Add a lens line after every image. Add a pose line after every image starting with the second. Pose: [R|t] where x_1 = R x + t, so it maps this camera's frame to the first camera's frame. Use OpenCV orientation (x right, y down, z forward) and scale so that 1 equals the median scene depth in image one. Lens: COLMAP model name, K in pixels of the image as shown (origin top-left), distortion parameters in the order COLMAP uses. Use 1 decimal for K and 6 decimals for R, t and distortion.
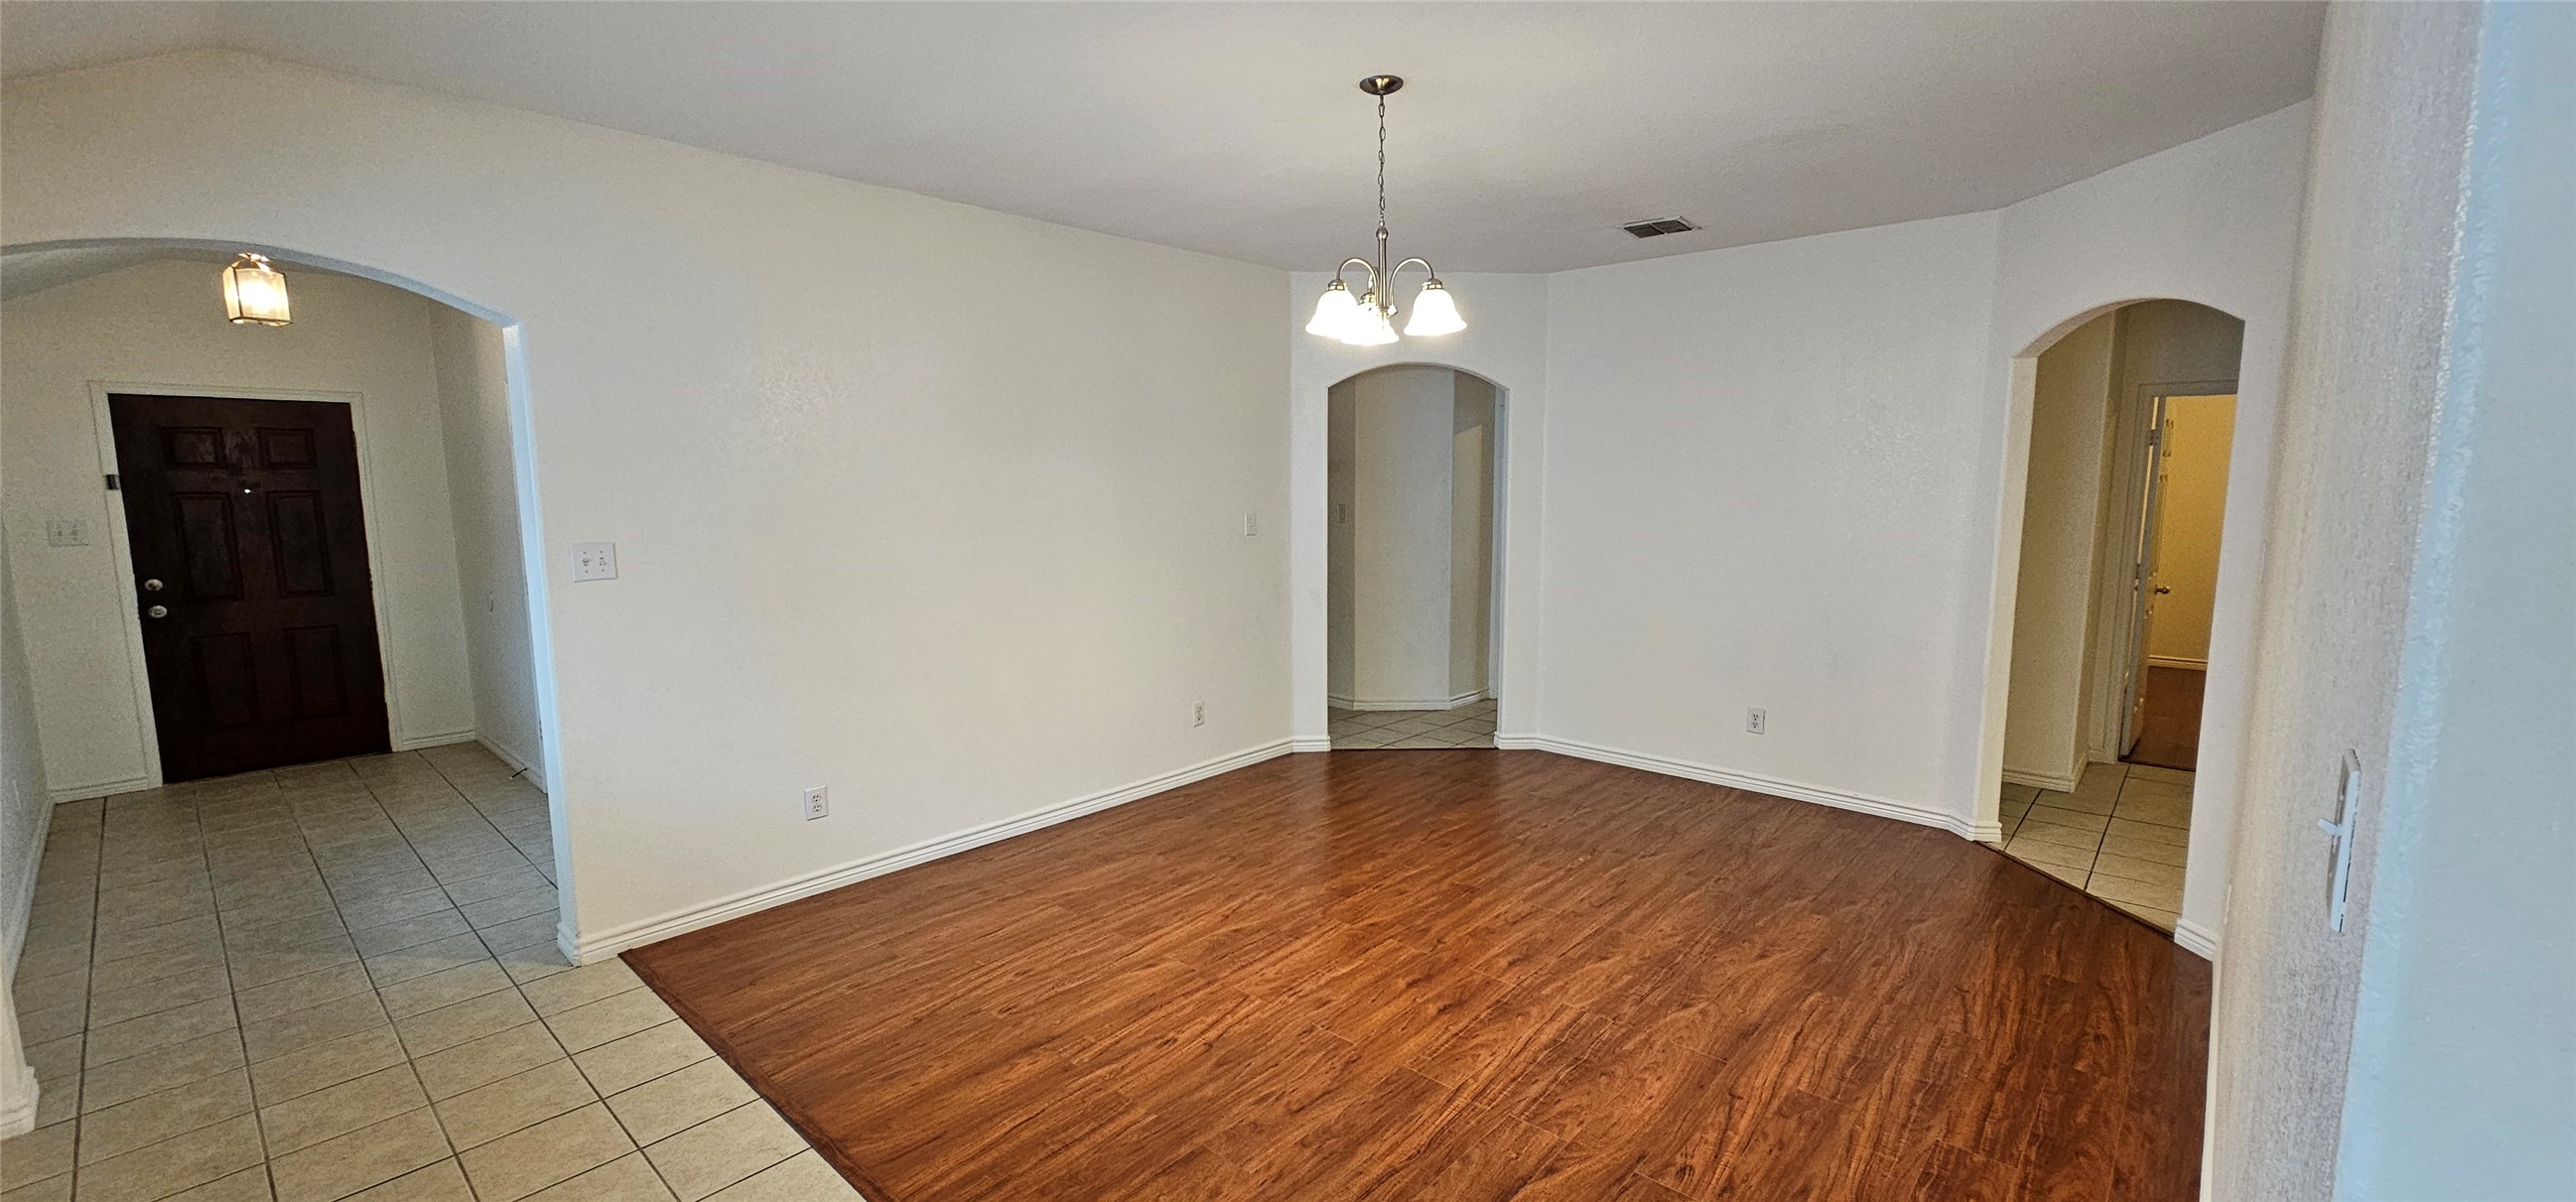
lens RADIAL K [[1042.4, 0, 1288.0], [0, 1042.4, 601.0], [0, 0, 1]] dist [0.005797, 0.000585]
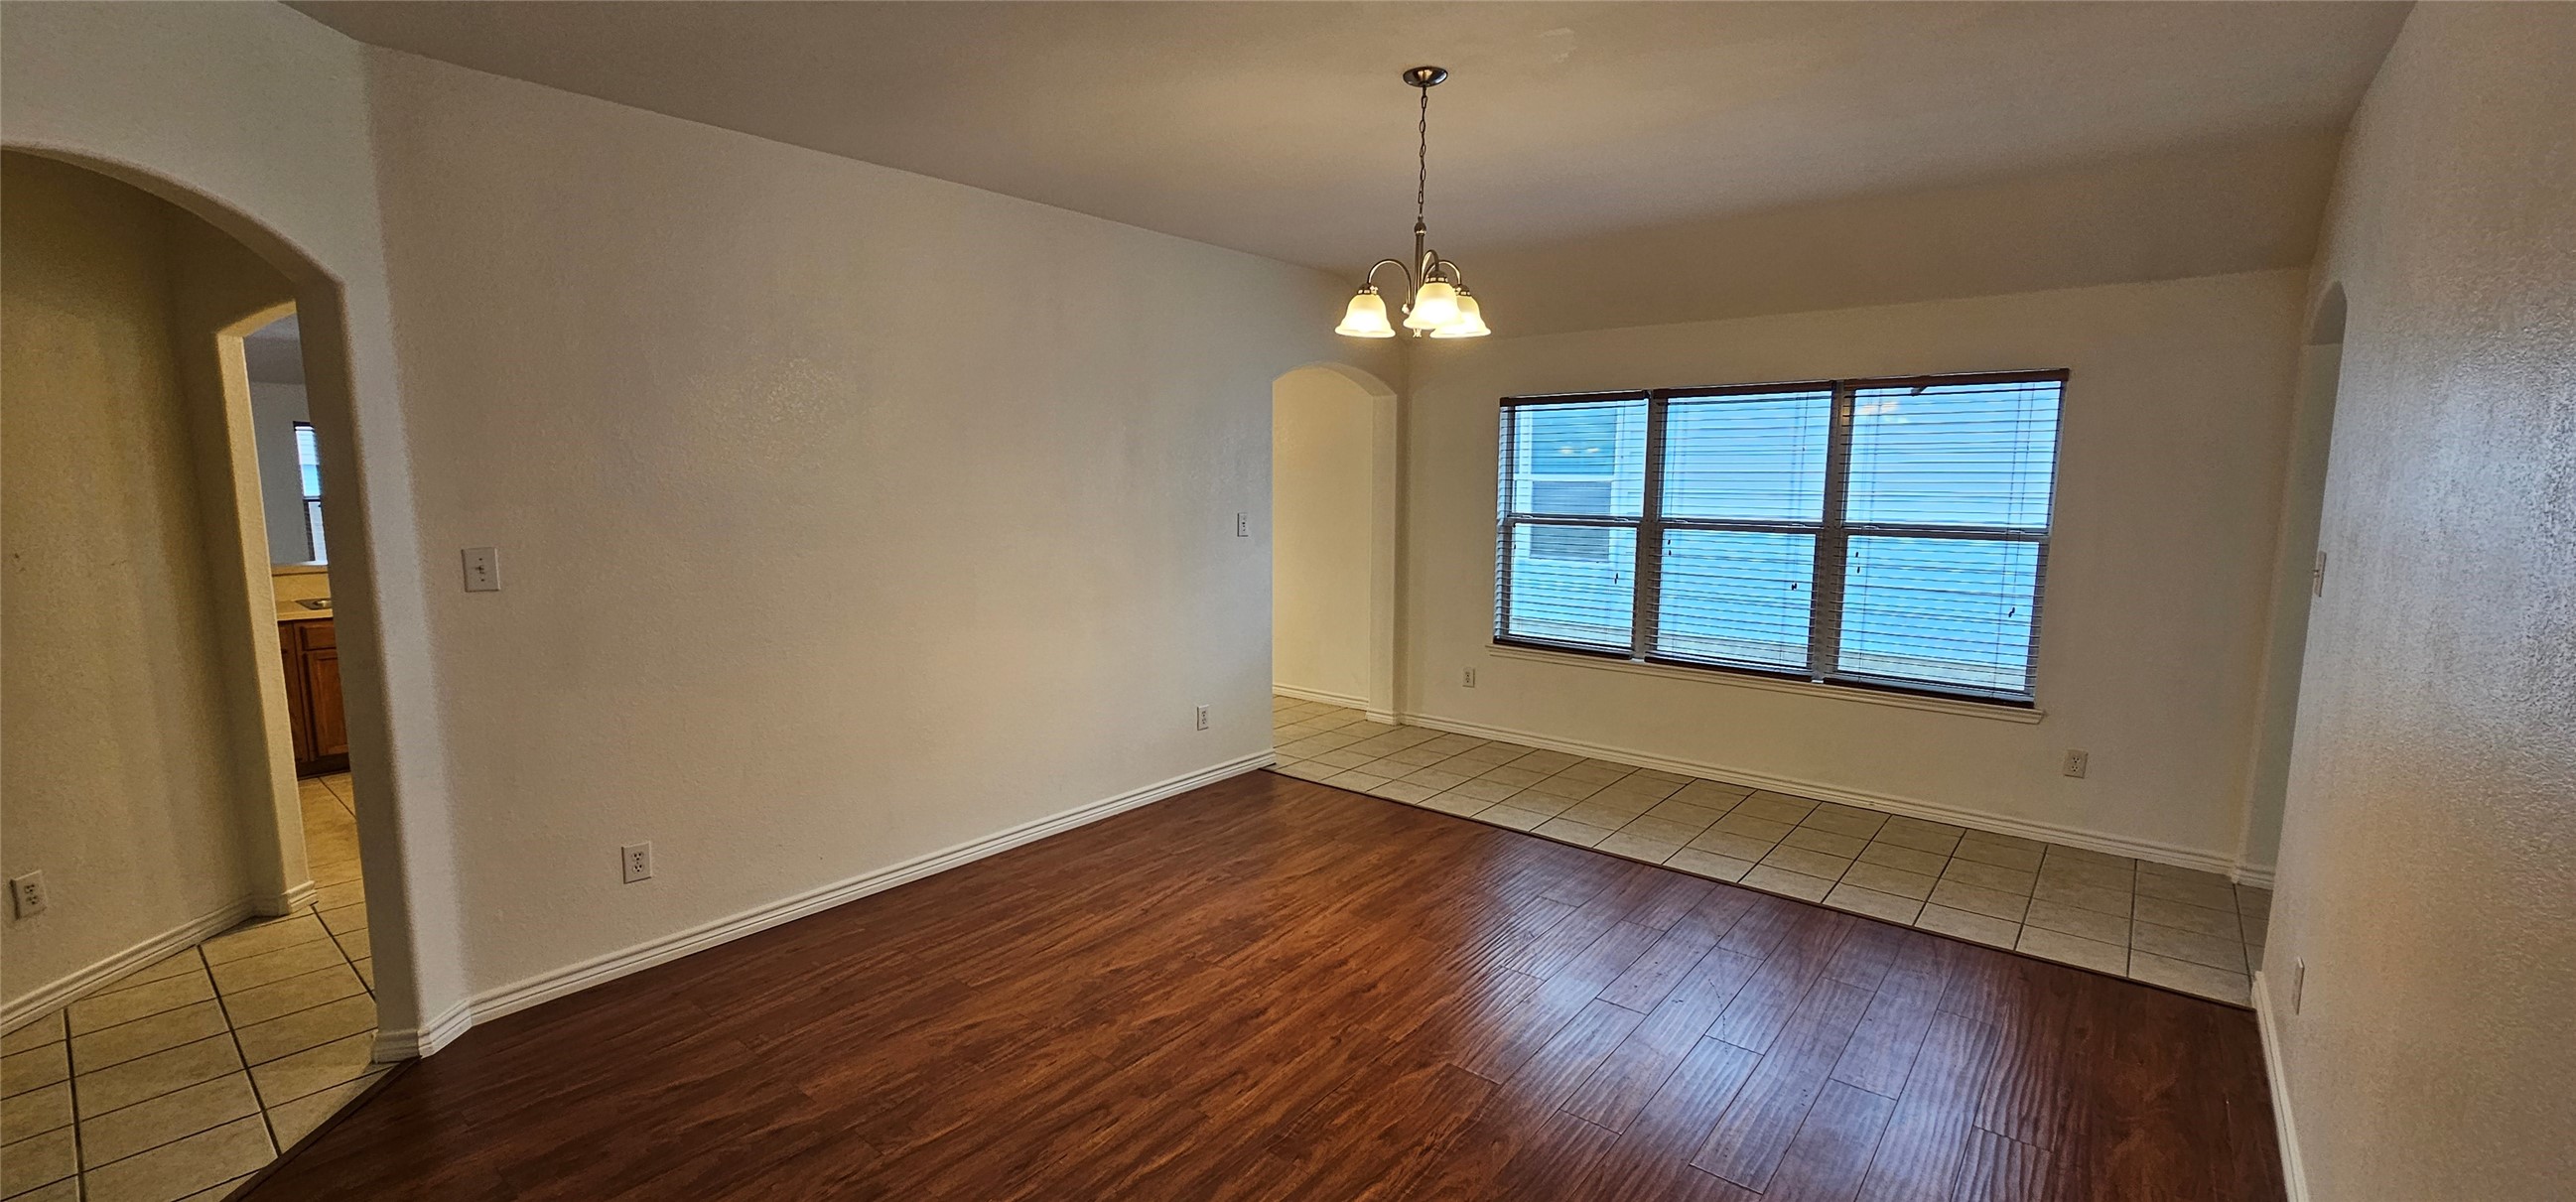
lens RADIAL K [[1042.4, 0, 1288.0], [0, 1042.4, 601.0], [0, 0, 1]] dist [0.005797, 0.000585]
pose [[-0.999118, 0.006348, -0.041512, 0.222197], [-0.003917, 0.970113, 0.242620, -0.215807], [0.041812, 0.242569, -0.969233, 1.753645]]
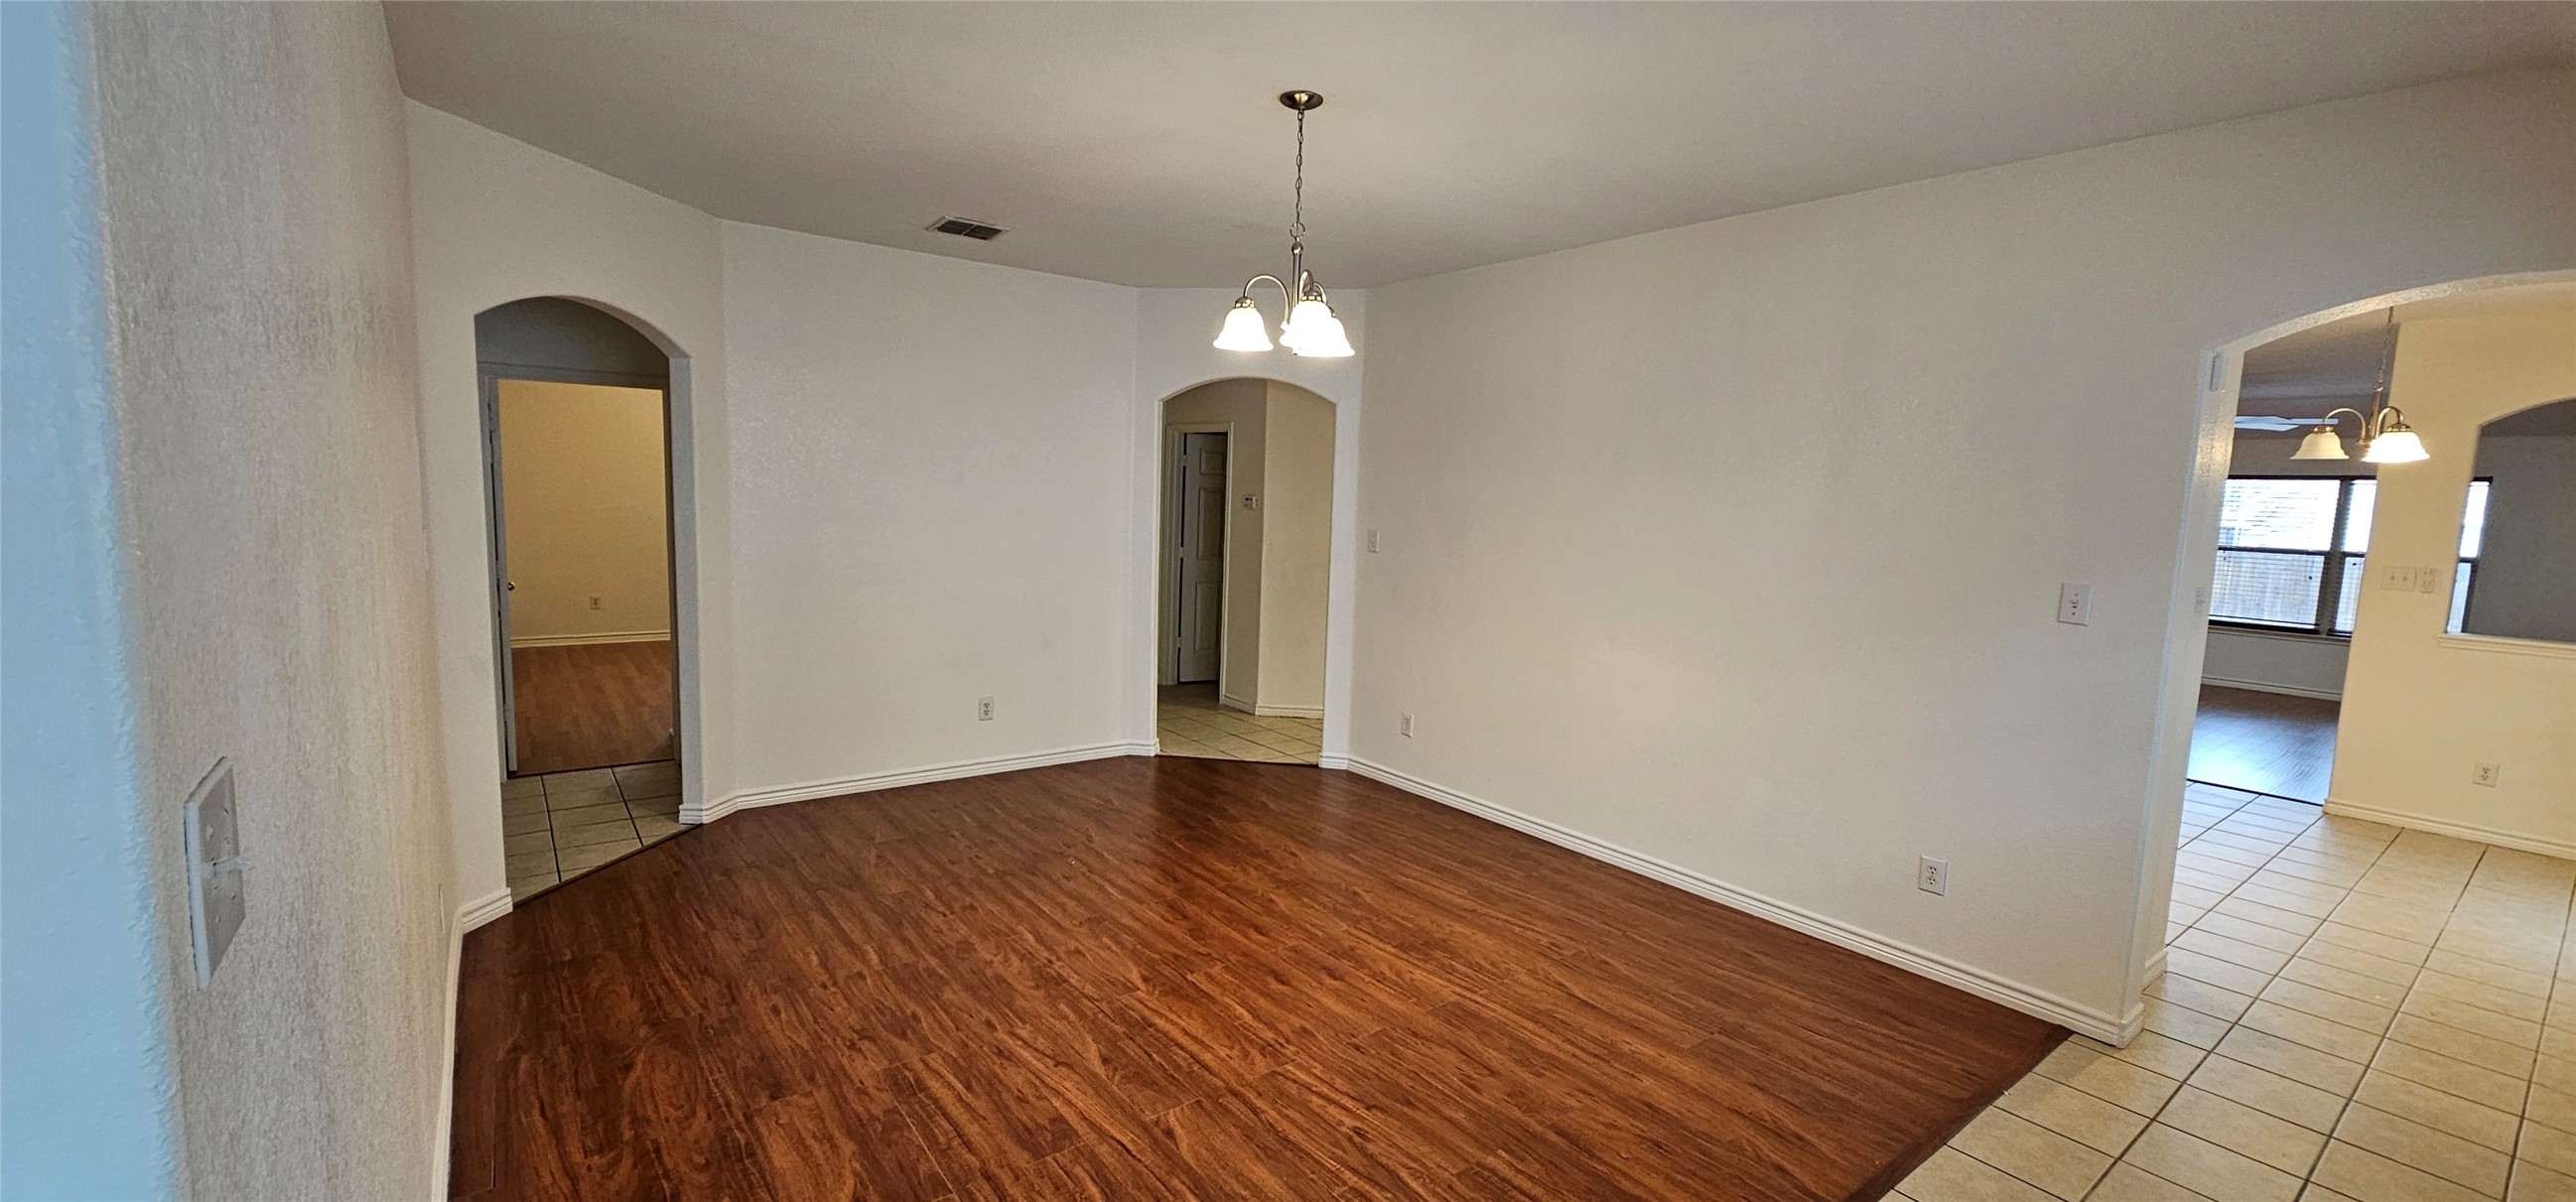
lens RADIAL K [[1042.4, 0, 1288.0], [0, 1042.4, 601.0], [0, 0, 1]] dist [0.005797, 0.000585]
pose [[0.182198, -0.095859, 0.978578, -0.797428], [0.084256, 0.993098, 0.081594, -0.084420], [-0.979645, 0.067585, 0.189017, 0.727814]]
